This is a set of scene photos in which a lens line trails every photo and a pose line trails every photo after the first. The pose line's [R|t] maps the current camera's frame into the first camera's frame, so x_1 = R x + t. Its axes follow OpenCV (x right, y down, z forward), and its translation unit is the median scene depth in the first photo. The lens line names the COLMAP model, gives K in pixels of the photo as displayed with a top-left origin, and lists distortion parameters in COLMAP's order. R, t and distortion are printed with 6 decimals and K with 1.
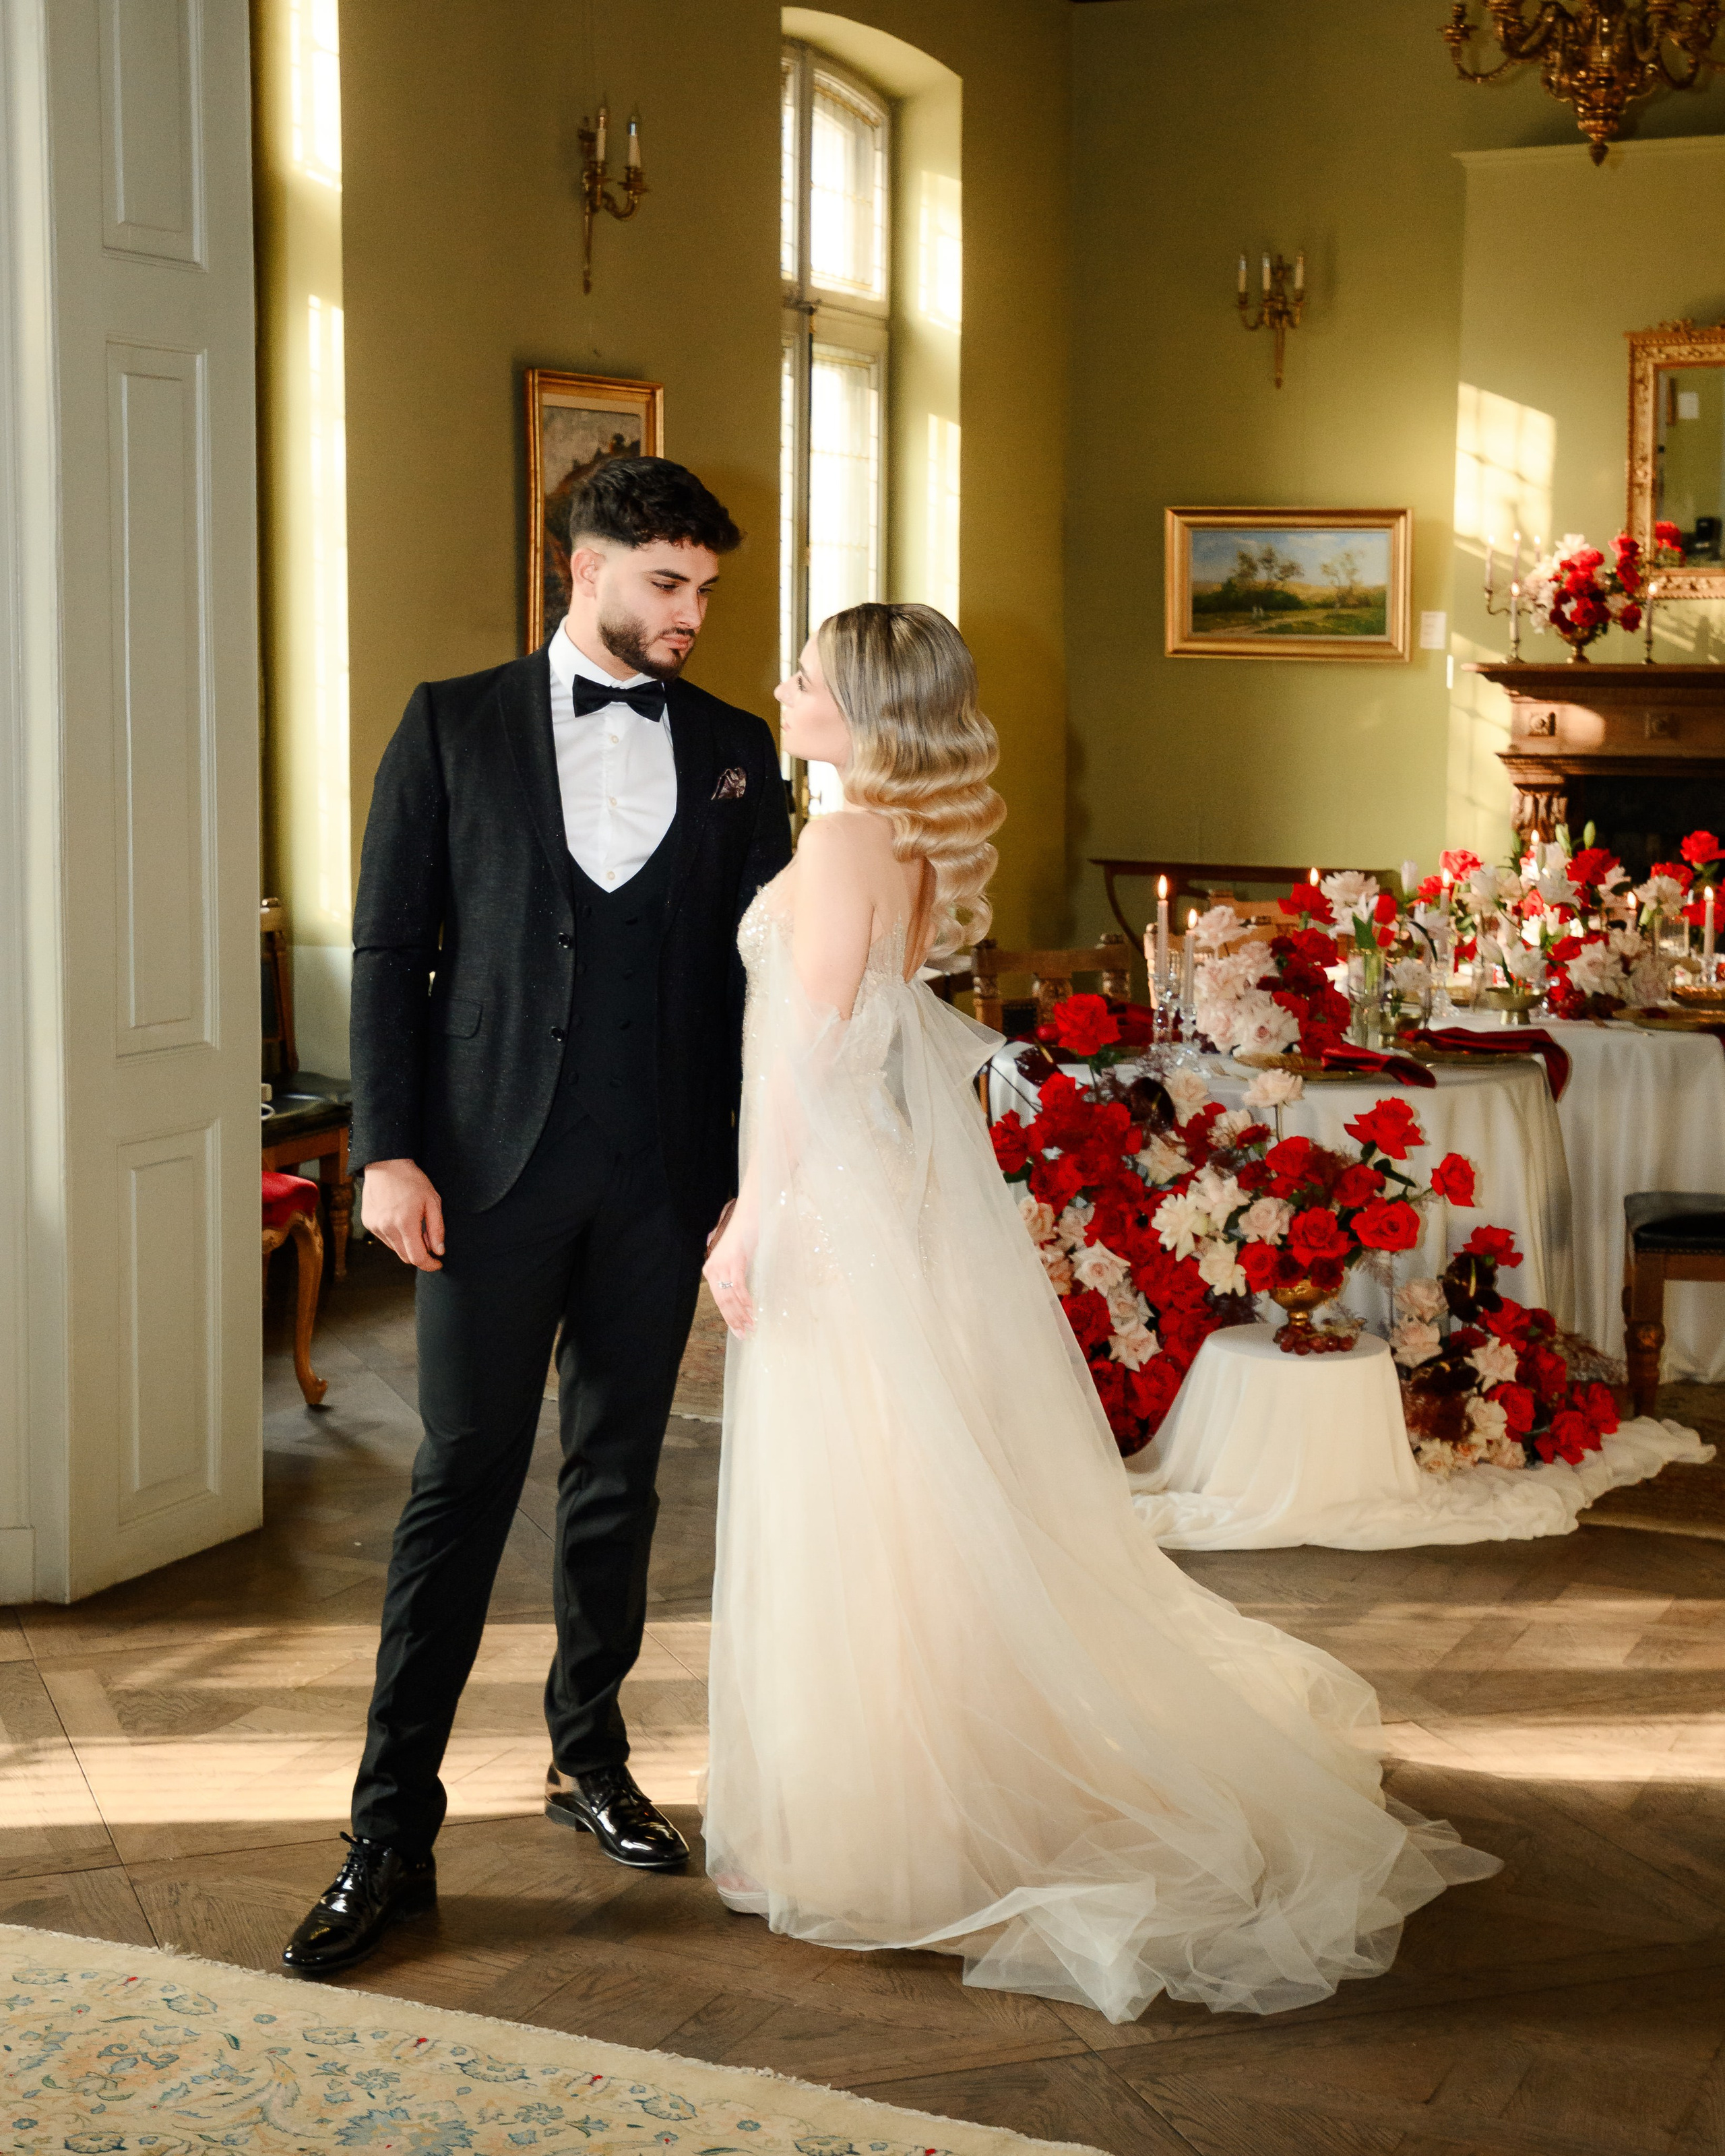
lens RADIAL K [[3341.9, 0, 858.9], [0, 3341.9, 1097.9], [0, 0, 1]] dist [0.040419, 0.000000]
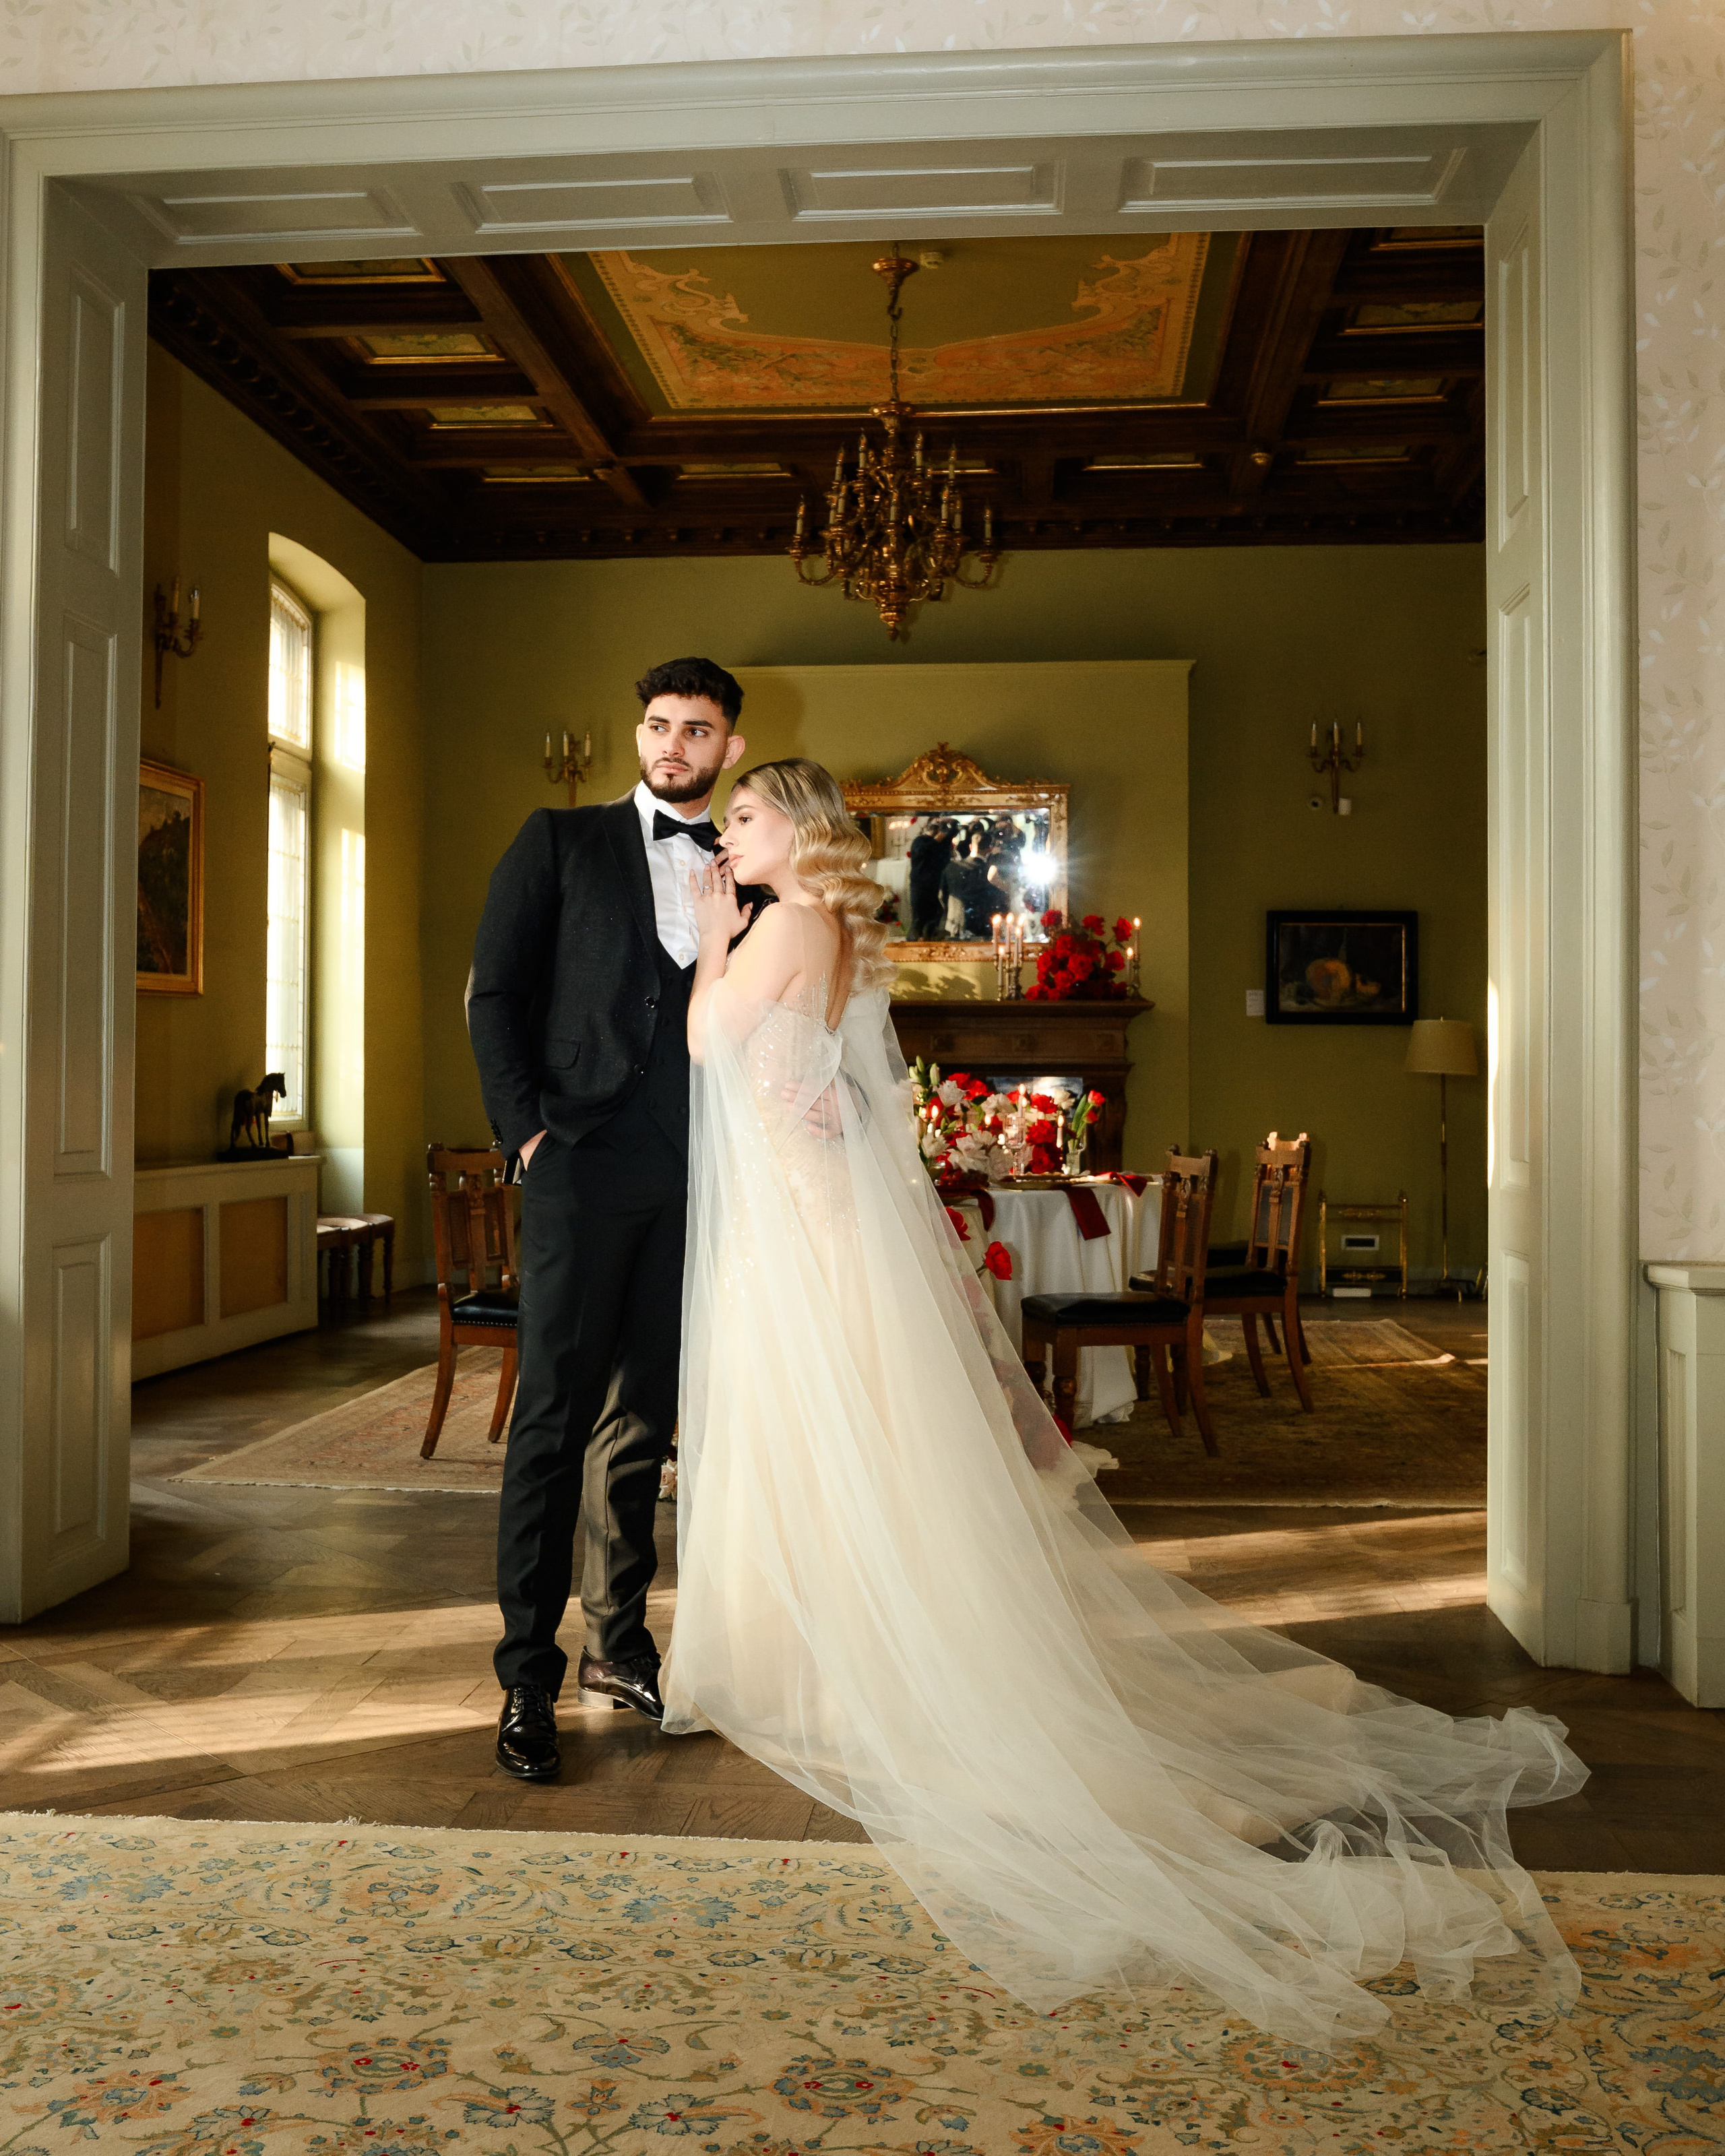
lens RADIAL K [[2322.8, 0, 792.5], [0, 2322.8, 1016.9], [0, 0, 1]] dist [0.036126, 0.000000]
pose [[0.951237, 0.003549, 0.308441, -0.126640], [0.046509, 0.986852, -0.154790, 0.042869], [-0.304935, 0.161588, 0.938565, 0.048763]]
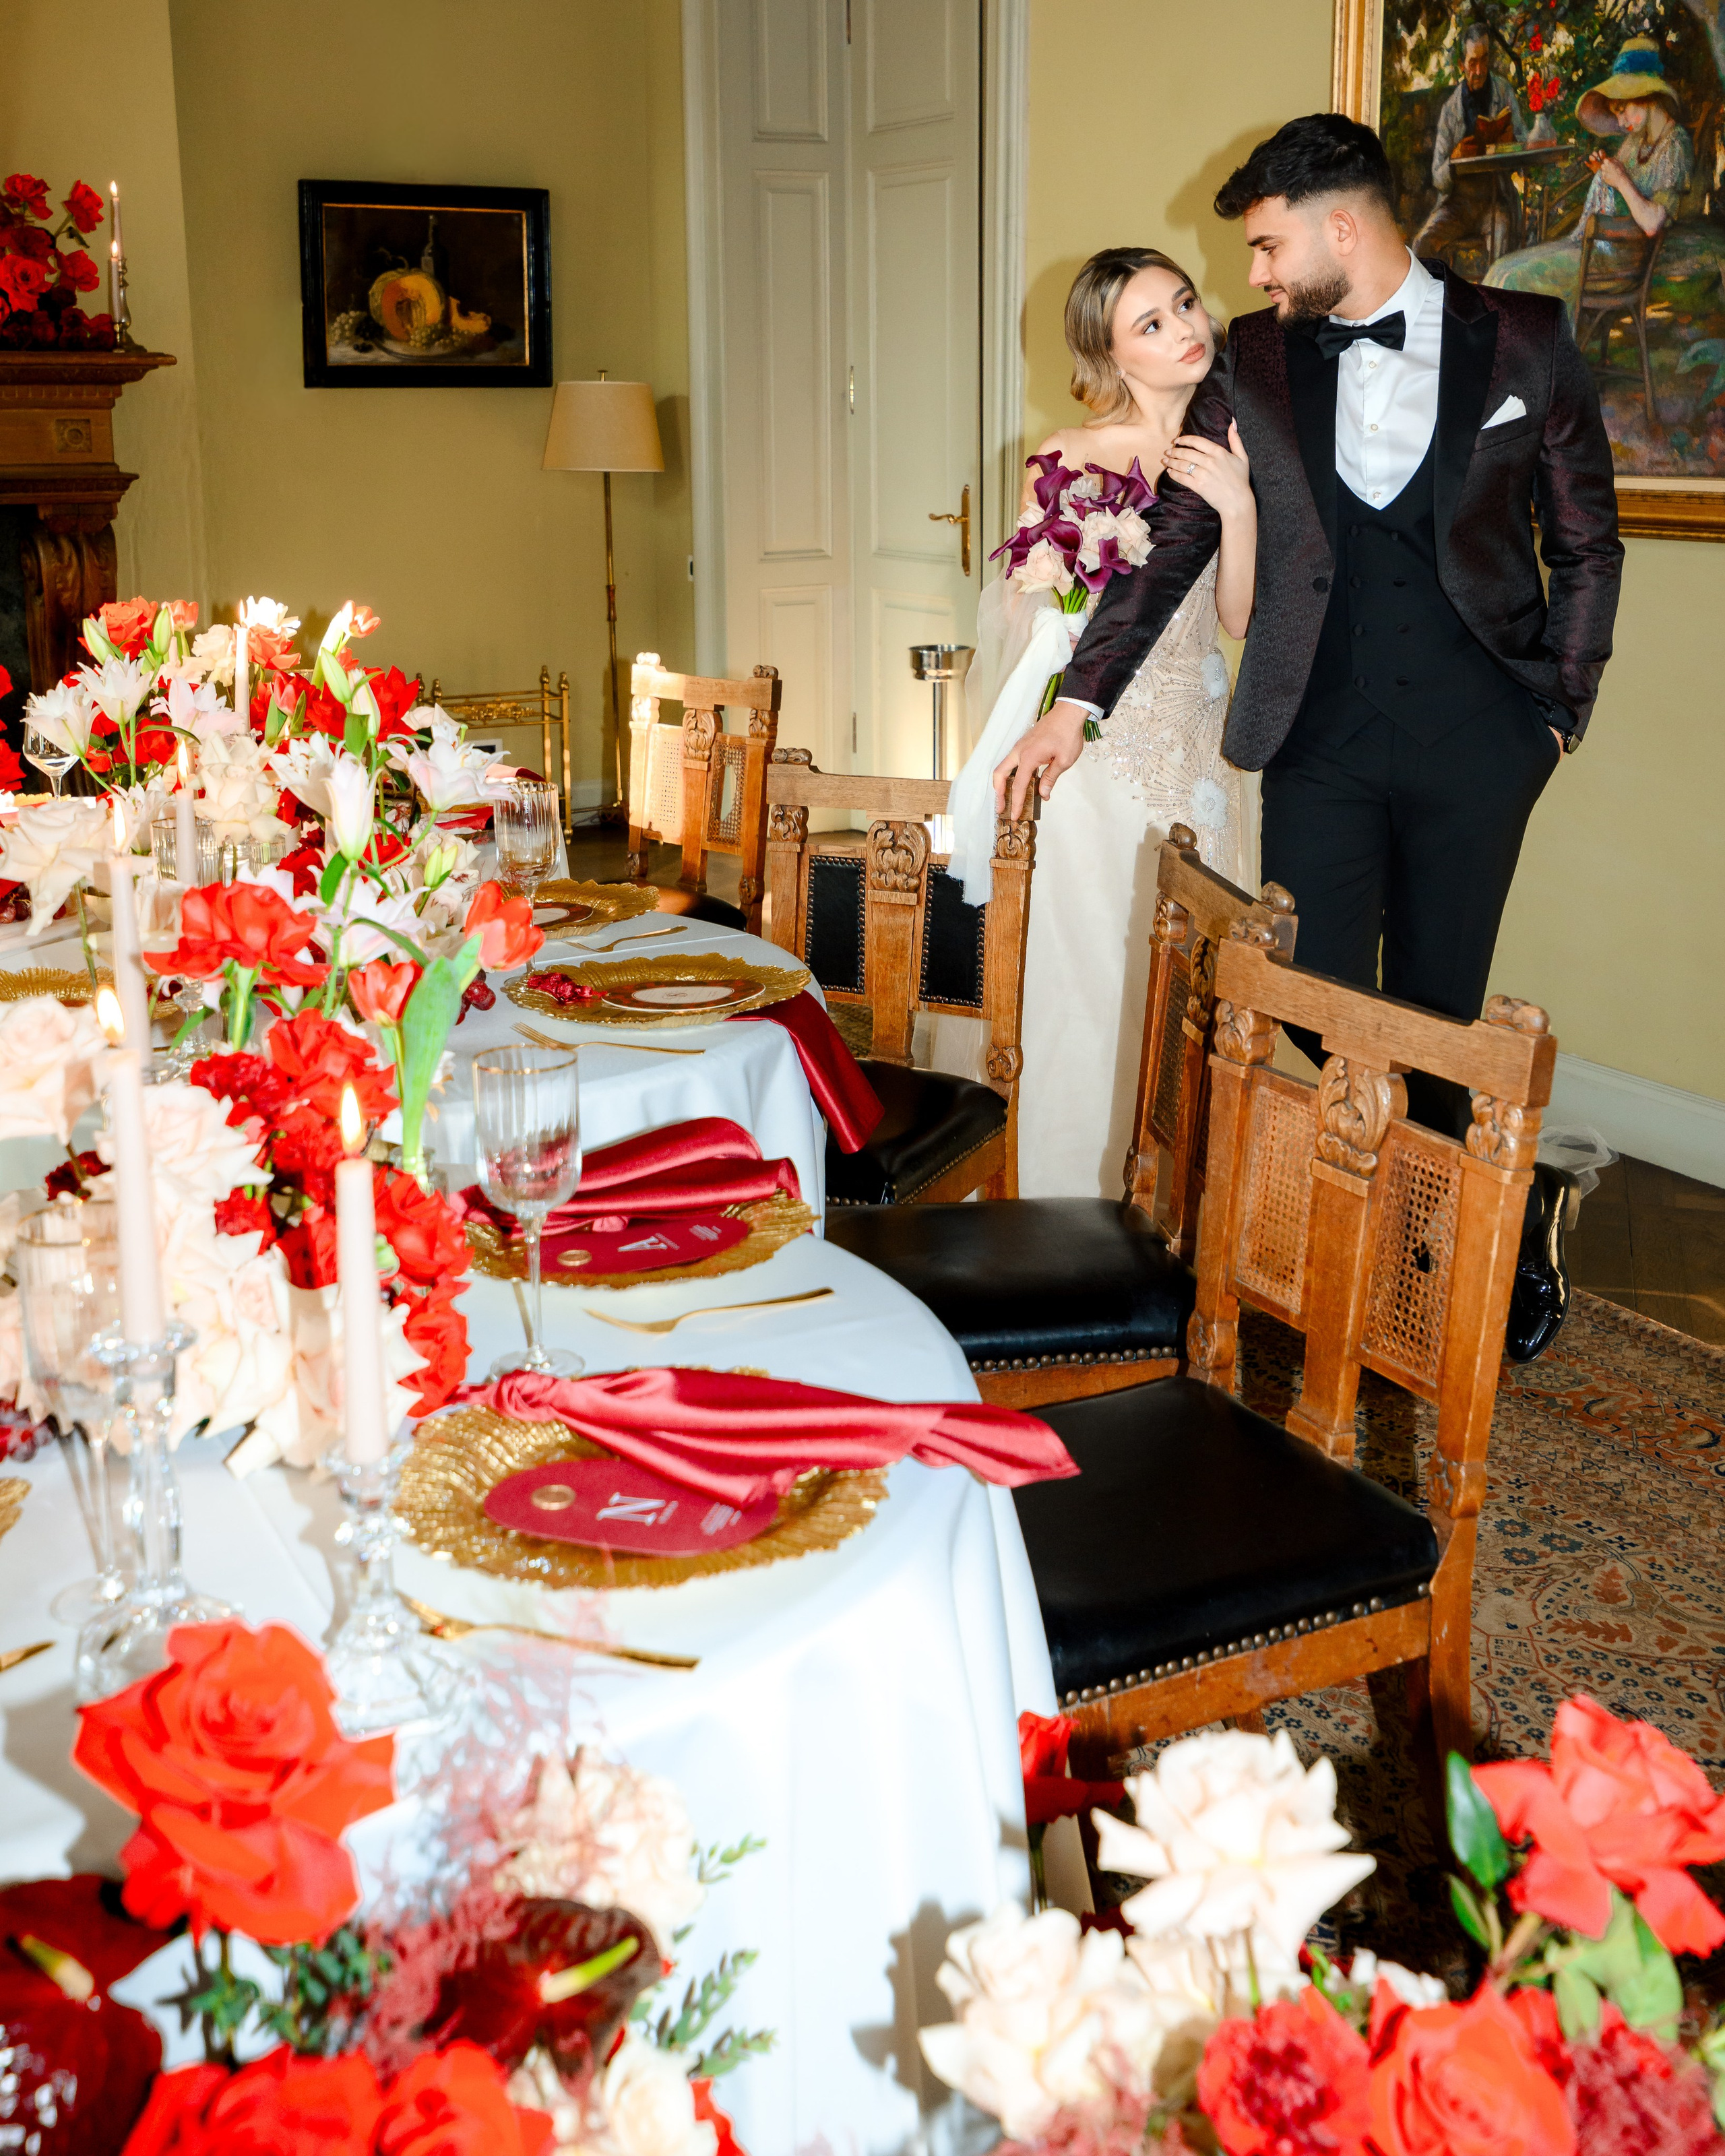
lens RADIAL K [[2431.8, 0, 824.0], [0, 2431.8, 1027.4], [0, 0, 1]] dist [0.047656, 0.000000]
pose [[0.613348, -0.215866, 0.759741, -0.015200], [0.122279, 0.976280, 0.178675, -0.060548], [-0.780290, -0.016690, 0.625196, 0.559150]]
